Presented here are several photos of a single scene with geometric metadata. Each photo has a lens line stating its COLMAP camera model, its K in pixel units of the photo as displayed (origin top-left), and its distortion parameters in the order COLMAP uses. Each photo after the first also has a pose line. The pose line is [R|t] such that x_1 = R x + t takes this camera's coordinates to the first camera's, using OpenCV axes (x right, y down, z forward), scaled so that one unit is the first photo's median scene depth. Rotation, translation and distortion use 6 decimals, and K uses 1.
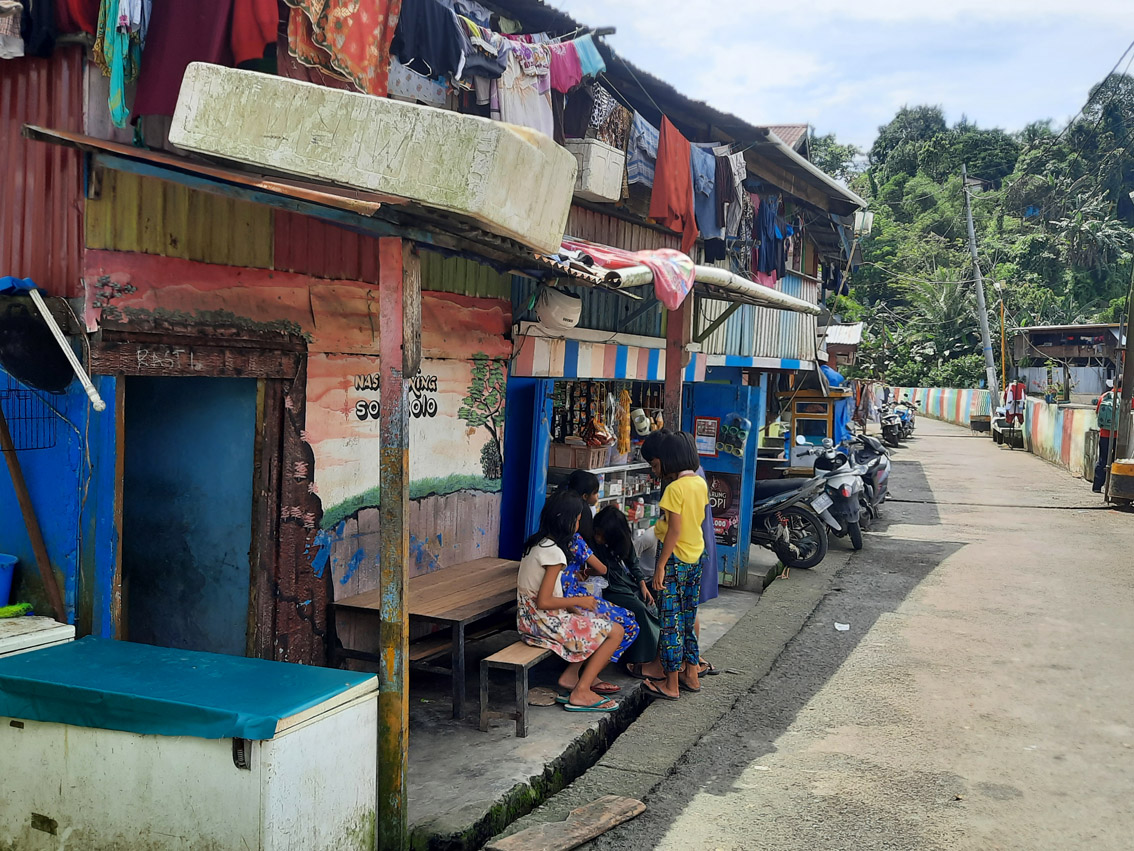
lens RADIAL K [[1039.4, 0, 567.0], [0, 1039.4, 425.5], [0, 0, 1]] dist [0.005385, -0.012708]
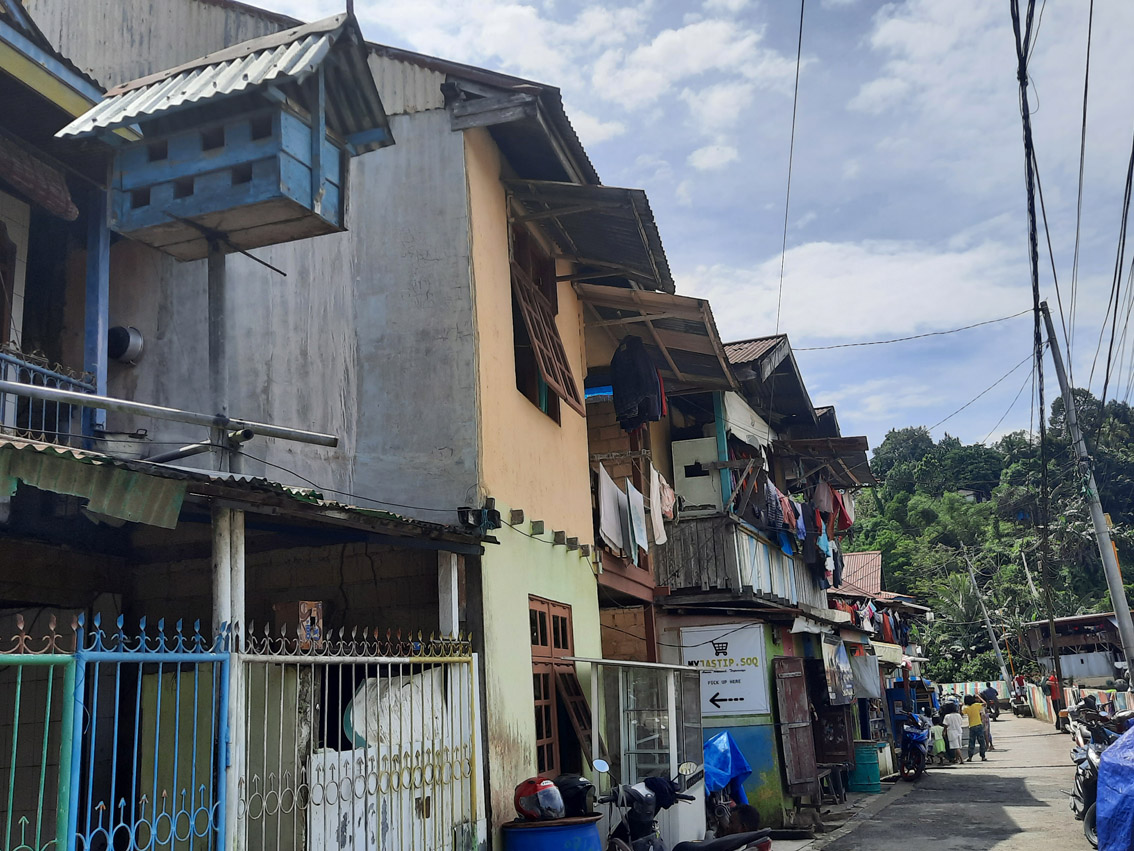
lens RADIAL K [[1039.4, 0, 567.0], [0, 1039.4, 425.5], [0, 0, 1]] dist [0.005385, -0.012708]
pose [[0.996606, -0.082258, 0.003098, -0.053344], [0.079362, 0.950157, -0.301501, 0.004682], [0.021857, 0.300724, 0.953461, -0.148060]]
